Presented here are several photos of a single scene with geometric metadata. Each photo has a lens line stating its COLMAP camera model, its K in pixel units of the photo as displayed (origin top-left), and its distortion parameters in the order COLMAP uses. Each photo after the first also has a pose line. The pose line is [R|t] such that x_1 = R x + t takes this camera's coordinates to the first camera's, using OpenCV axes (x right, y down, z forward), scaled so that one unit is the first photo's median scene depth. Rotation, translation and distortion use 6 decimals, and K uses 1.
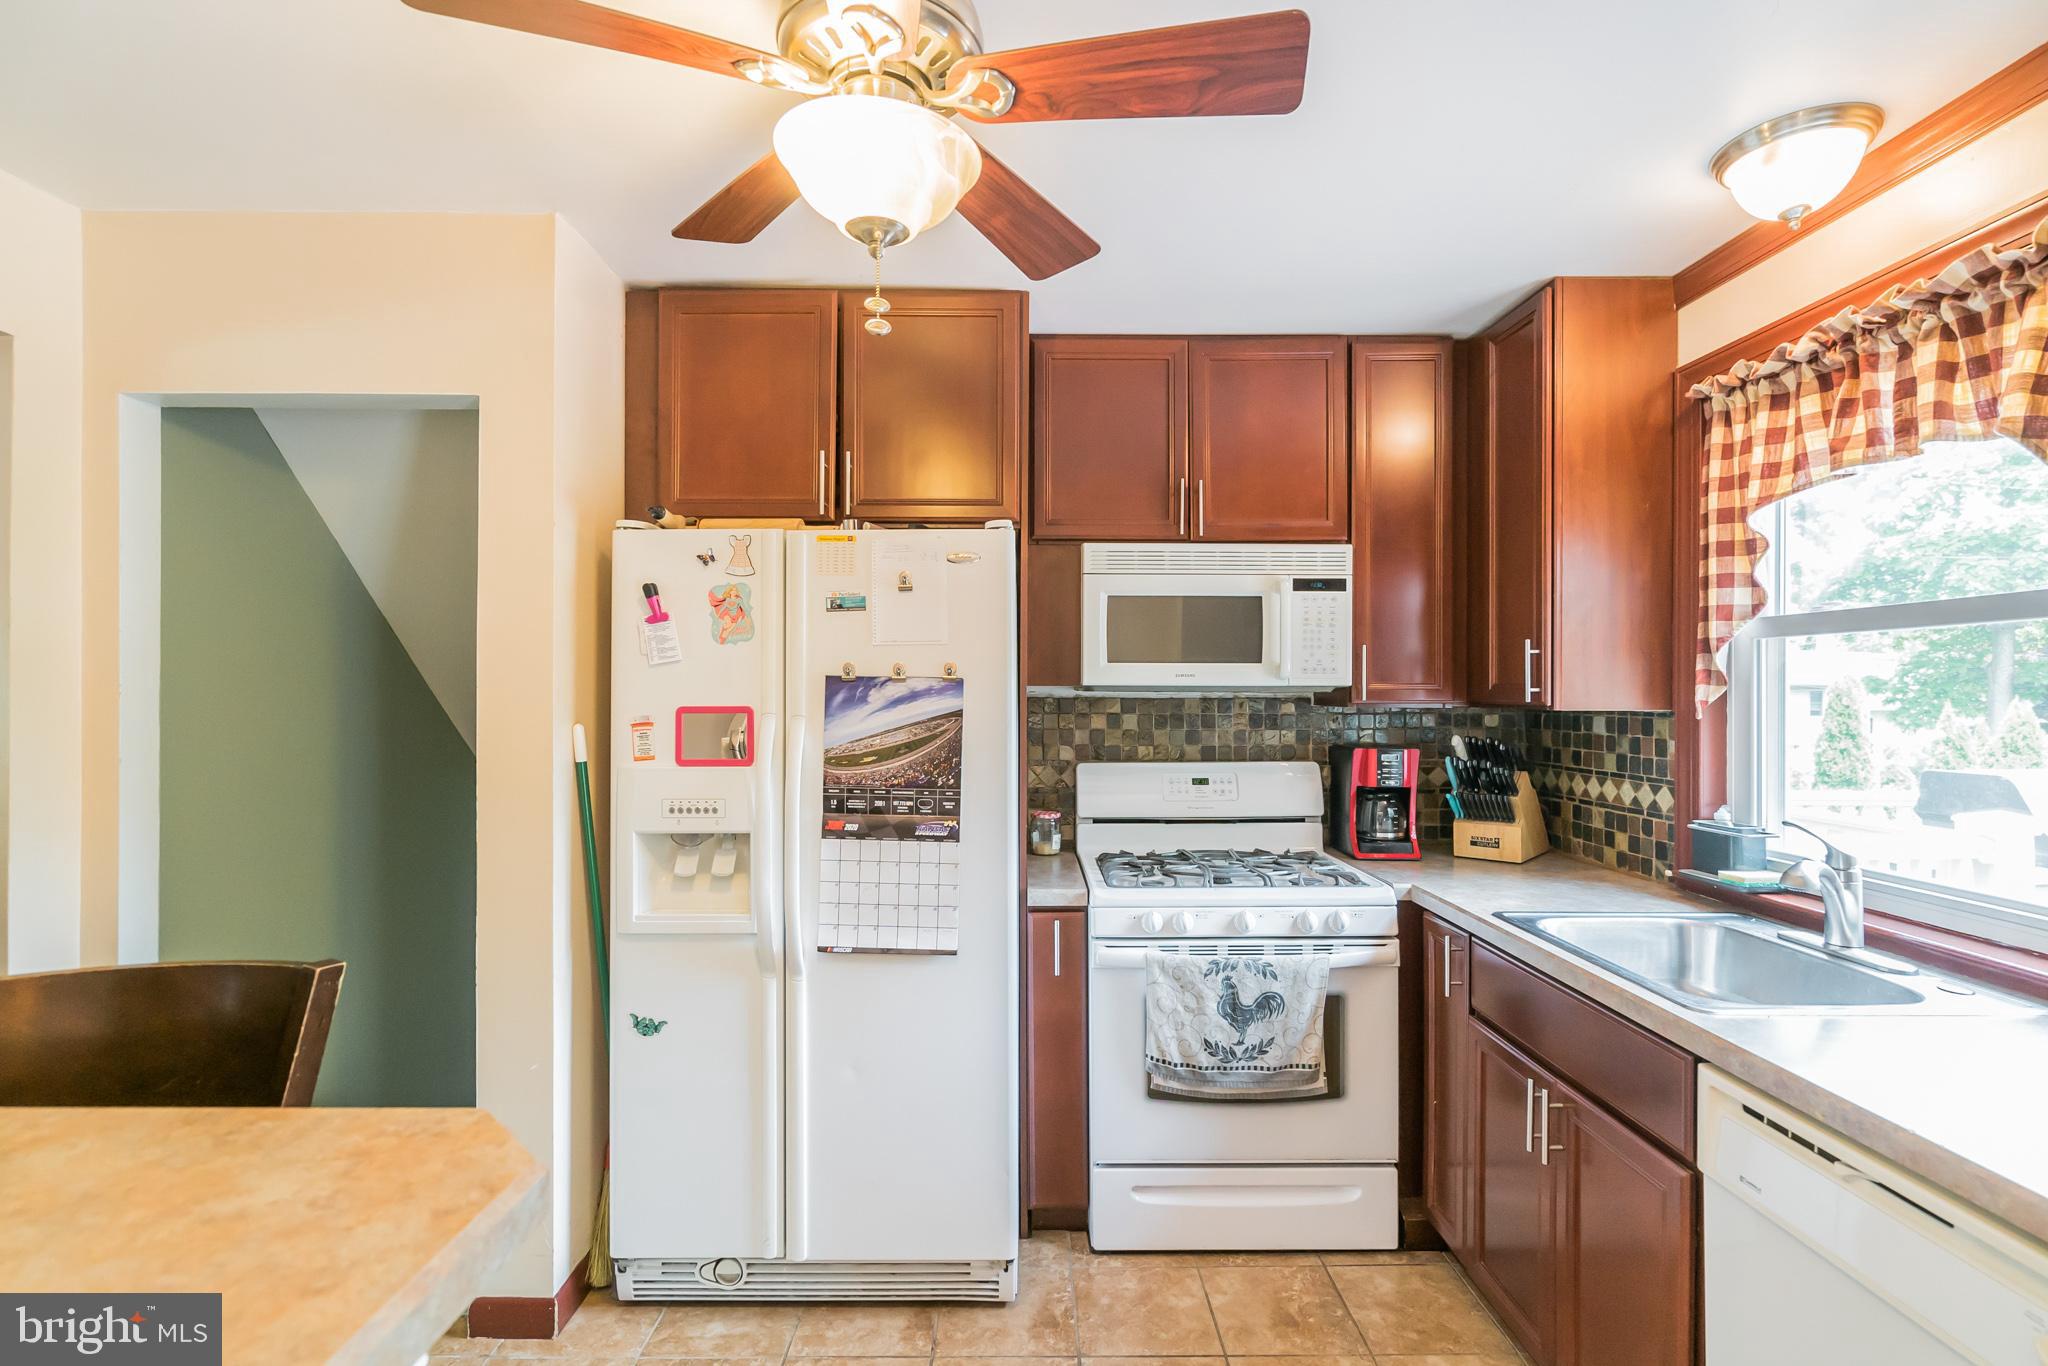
lens RADIAL K [[931.3, 0, 1010.2], [0, 931.3, 689.9], [0, 0, 1]] dist [-0.002825, 0.000785]
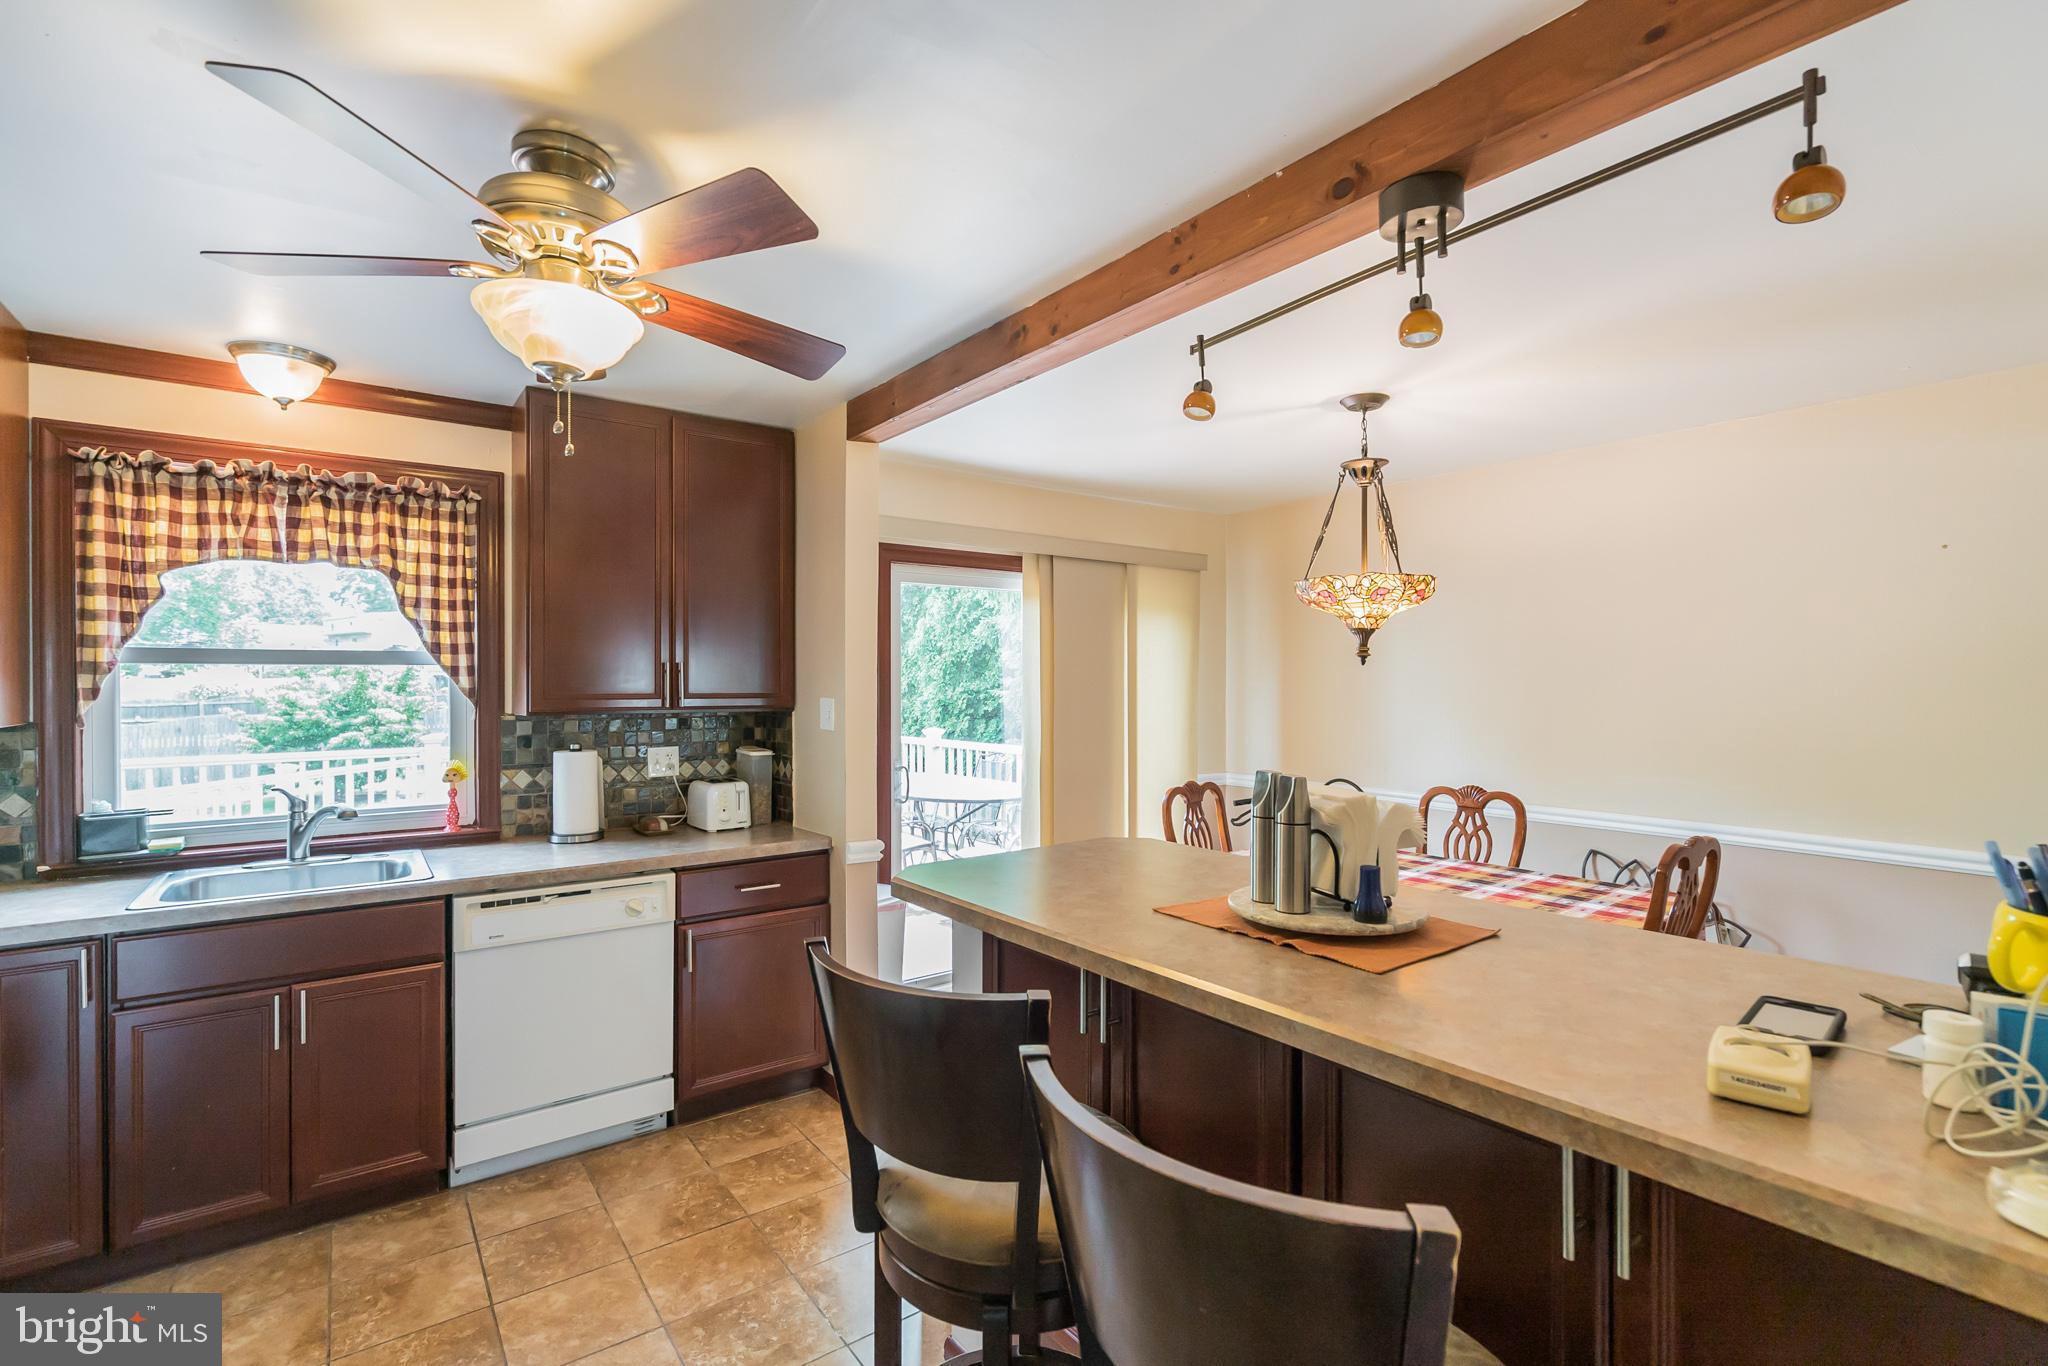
lens RADIAL K [[931.3, 0, 1016.5], [0, 931.3, 689.0], [0, 0, 1]] dist [-0.002825, 0.000785]
pose [[-0.587444, -0.007186, 0.809233, -0.978233], [-0.001043, 0.999966, 0.008122, -0.031866], [-0.809264, 0.003927, -0.587432, 0.776572]]
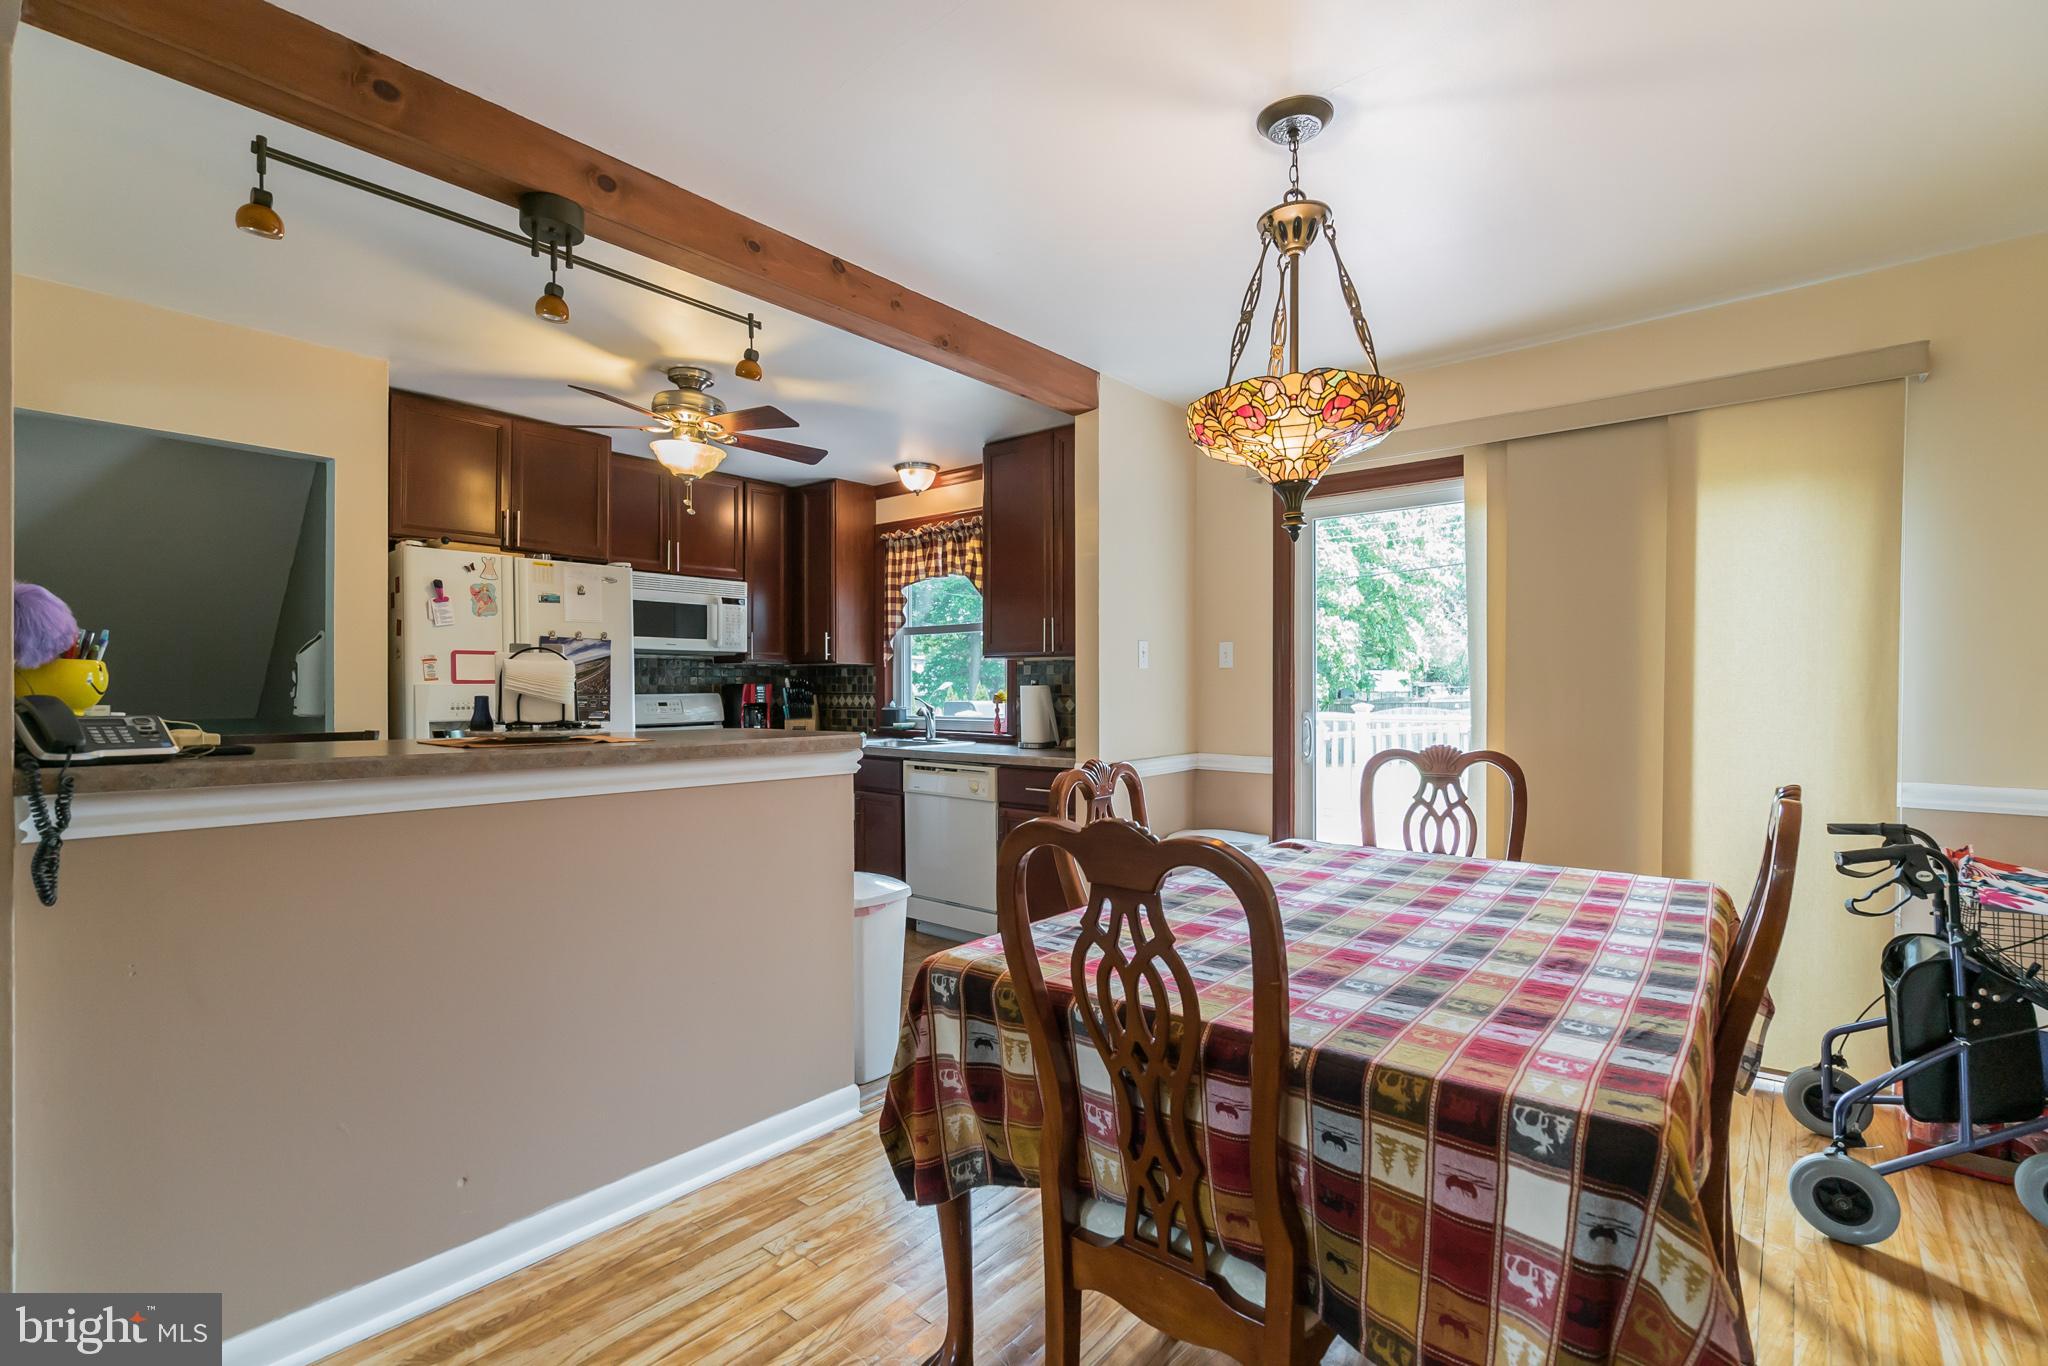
lens RADIAL K [[931.3, 0, 1025.2], [0, 931.3, 693.4], [0, 0, 1]] dist [-0.002825, 0.000785]
pose [[0.647964, -0.008547, 0.761623, -1.002795], [0.002124, 0.999953, 0.009414, 0.086778], [-0.761668, -0.004482, 0.647952, -0.992928]]
